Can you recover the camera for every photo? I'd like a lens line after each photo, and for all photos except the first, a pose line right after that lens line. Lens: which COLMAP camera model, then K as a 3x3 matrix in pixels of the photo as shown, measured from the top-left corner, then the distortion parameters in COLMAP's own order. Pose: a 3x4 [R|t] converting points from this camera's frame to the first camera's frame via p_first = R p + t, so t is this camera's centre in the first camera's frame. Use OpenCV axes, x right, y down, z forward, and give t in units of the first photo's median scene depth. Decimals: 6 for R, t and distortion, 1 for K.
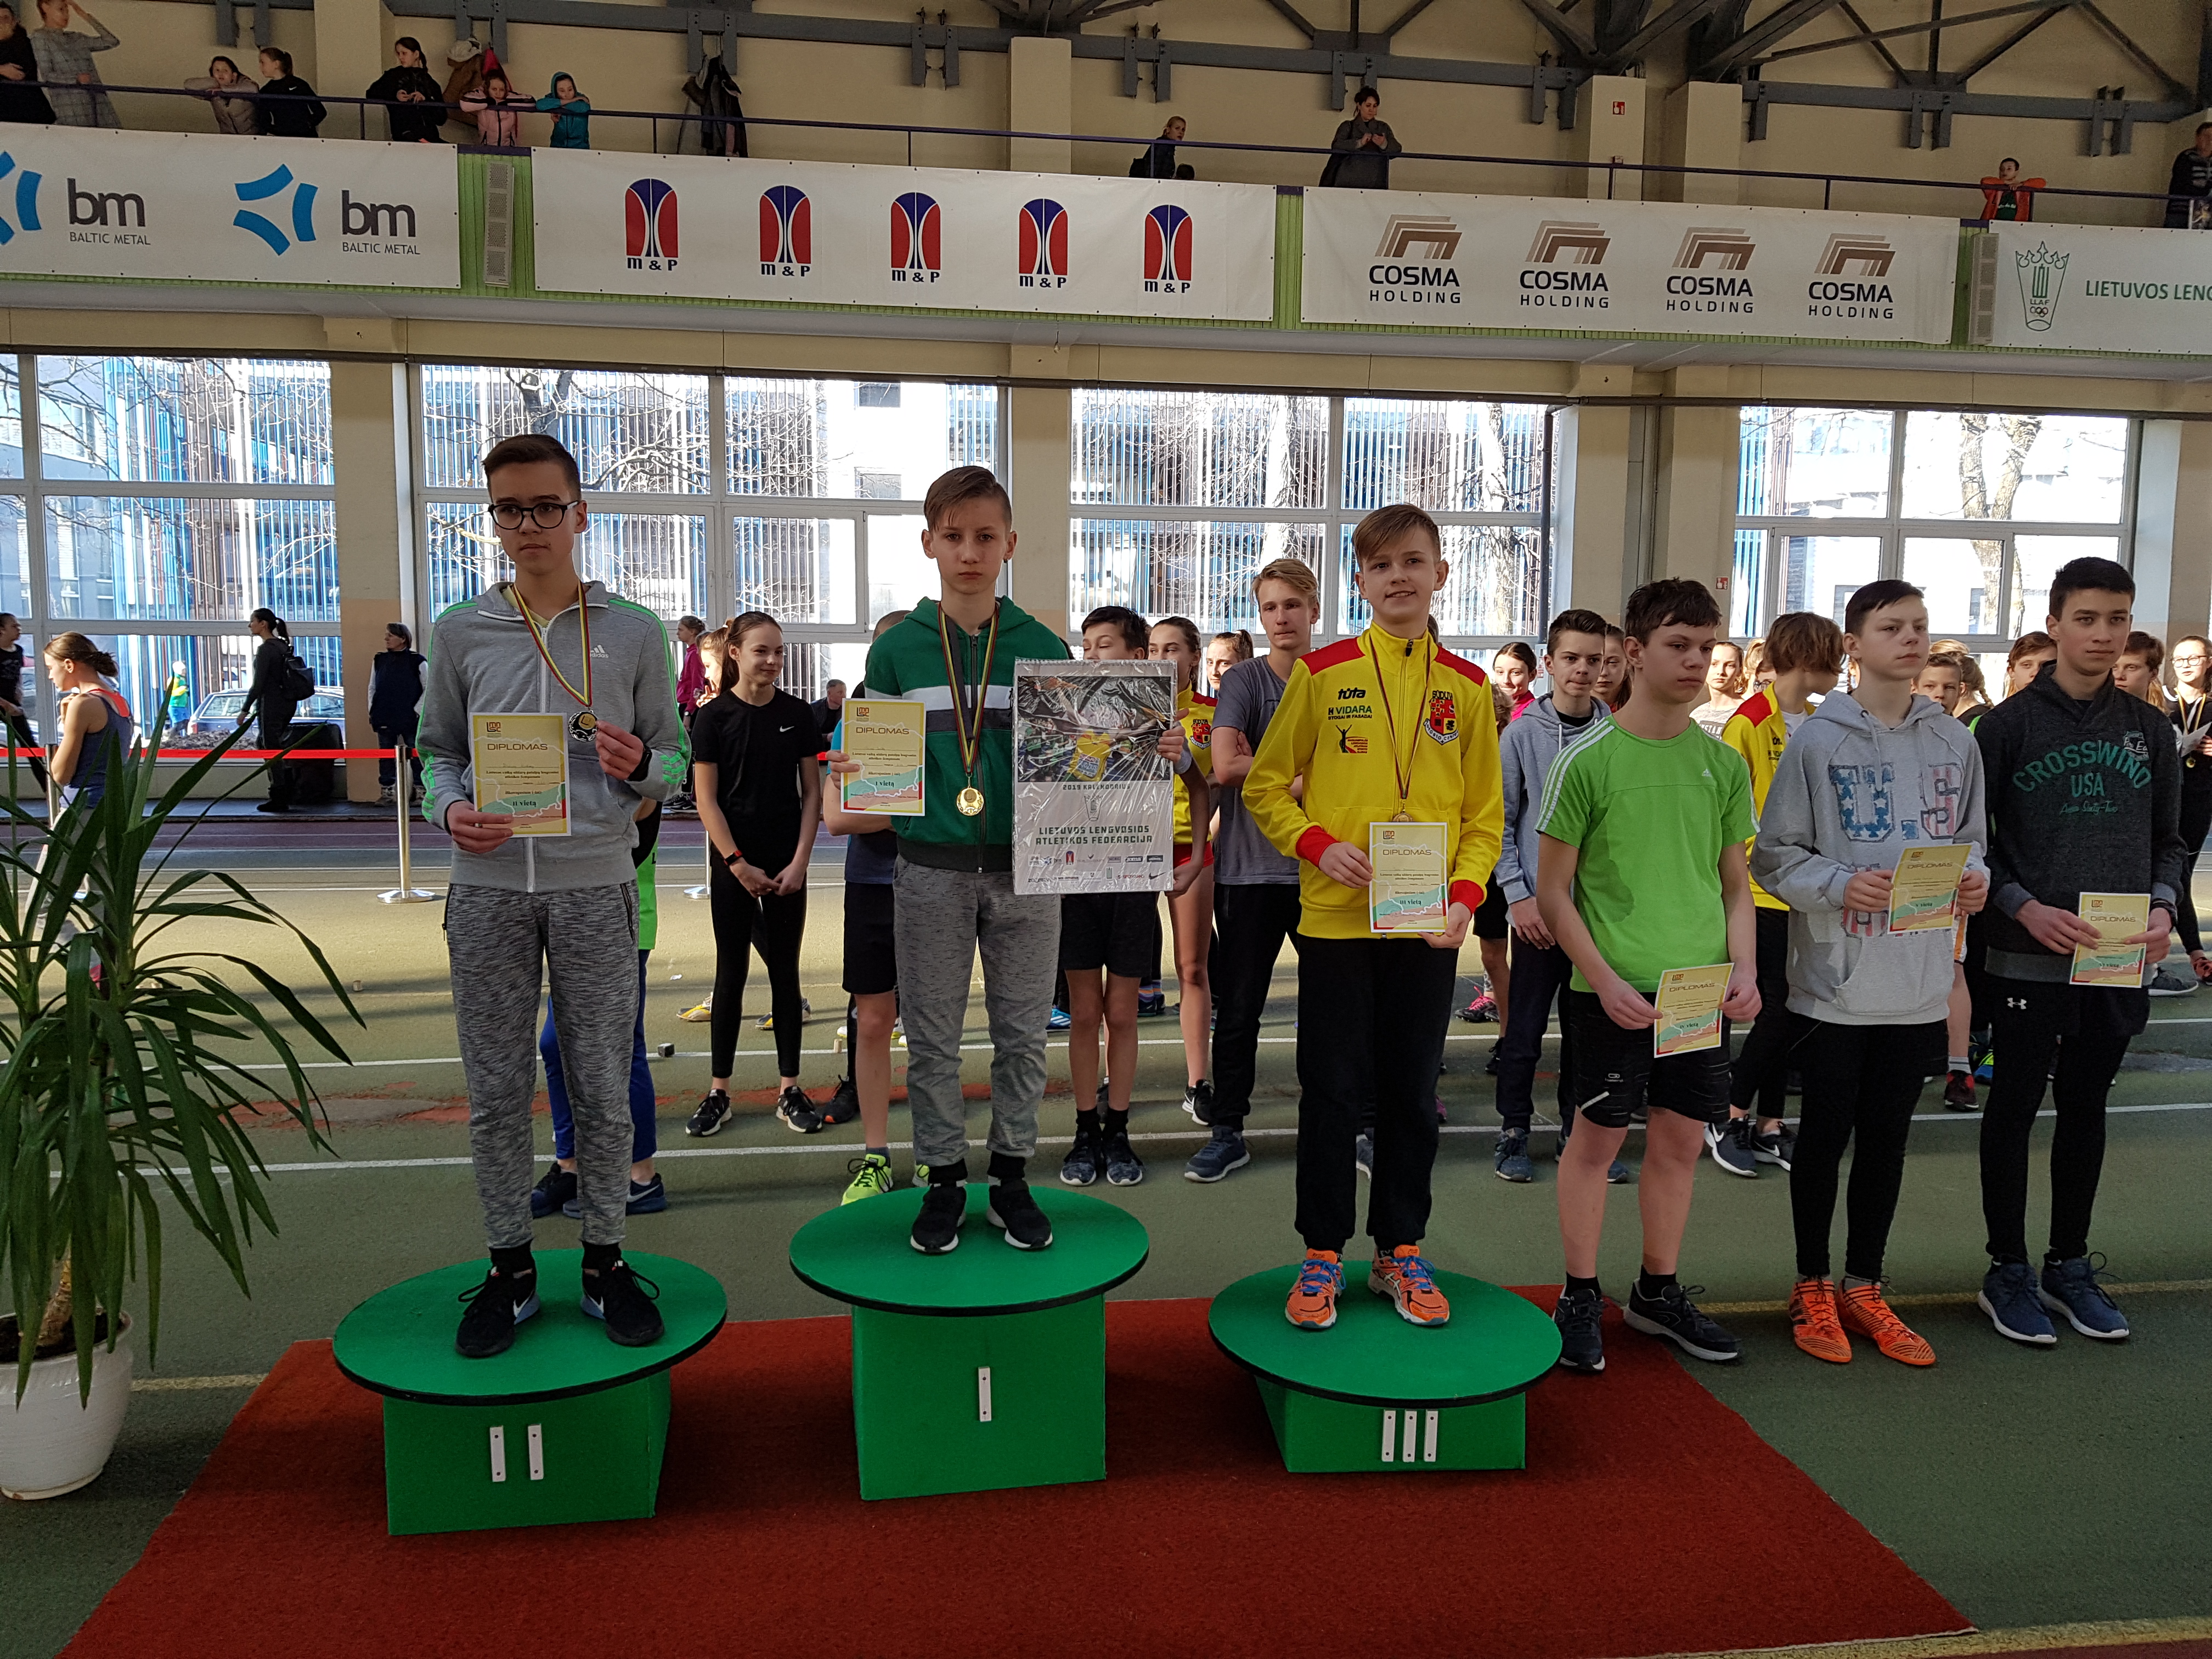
lens RADIAL K [[1655.1, 0, 1106.0], [0, 1655.1, 829.5], [0, 0, 1]] dist [-0.007371, -0.005558]
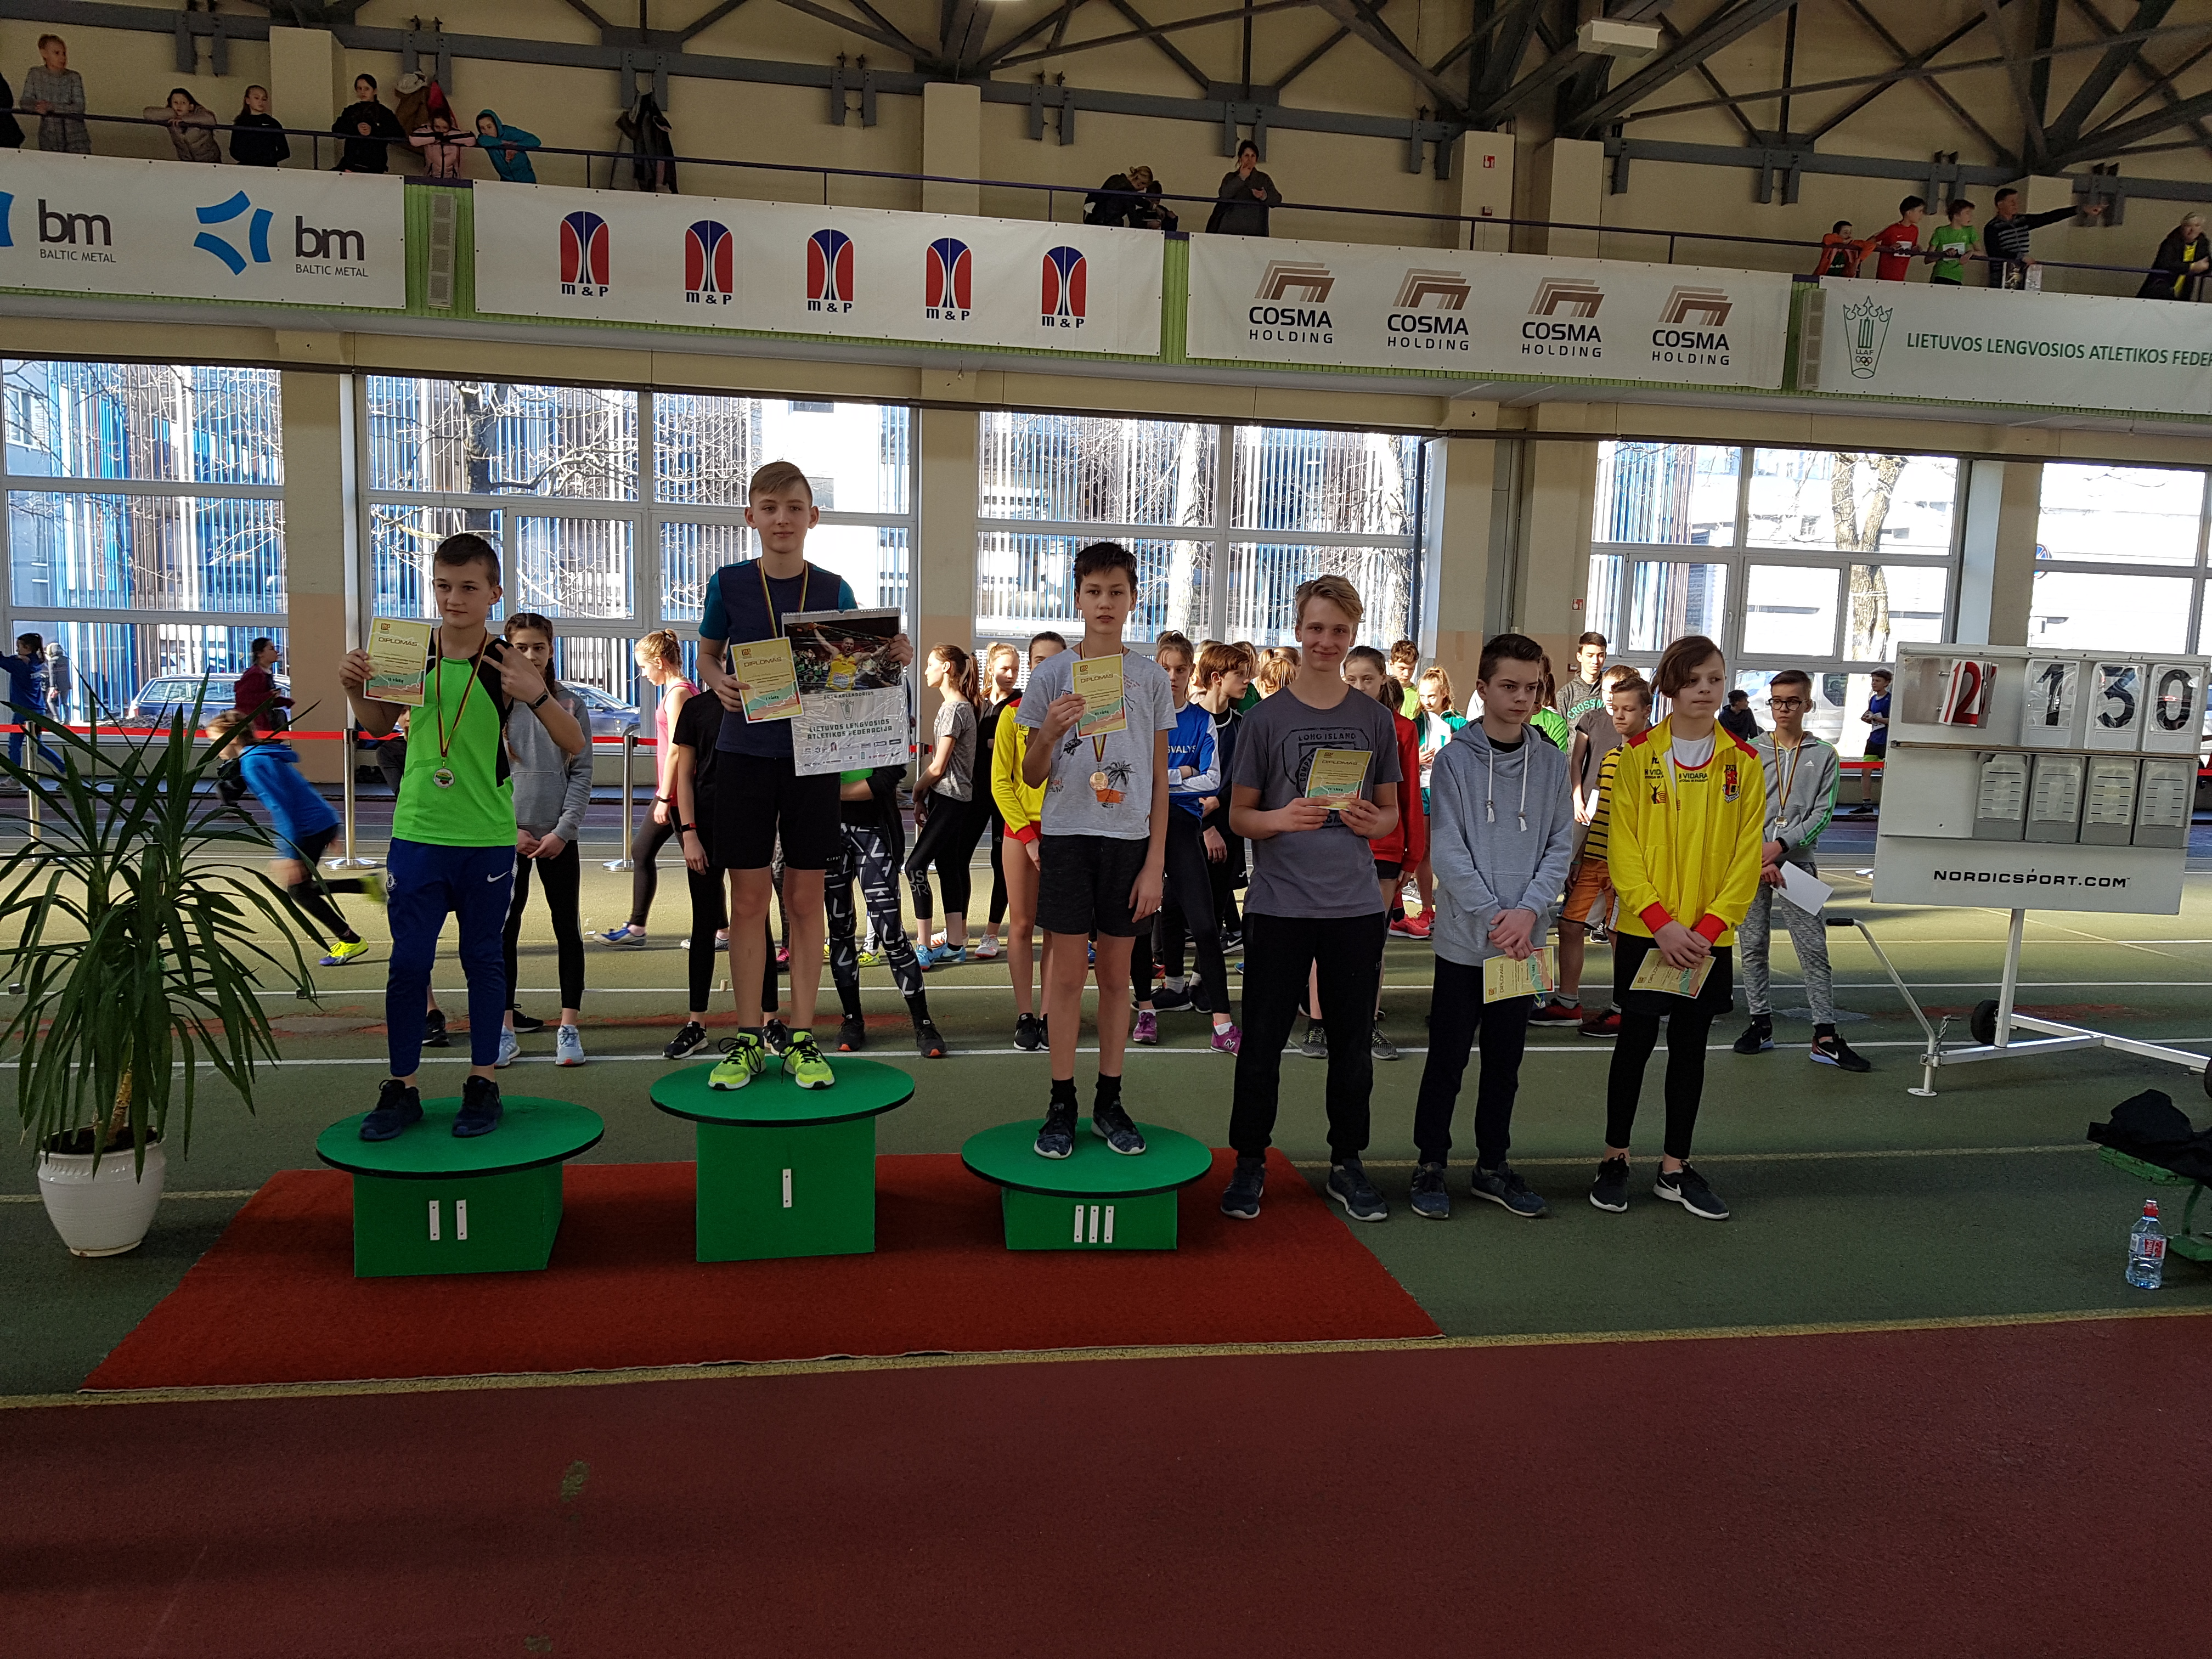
lens RADIAL K [[1702.4, 0, 1101.8], [0, 1702.4, 853.5], [0, 0, 1]] dist [0.012057, -0.009616]
pose [[0.999581, 0.017590, 0.022985, 0.042186], [-0.017802, 0.999801, 0.009049, 0.010421], [-0.022821, -0.009455, 0.999695, -0.121346]]
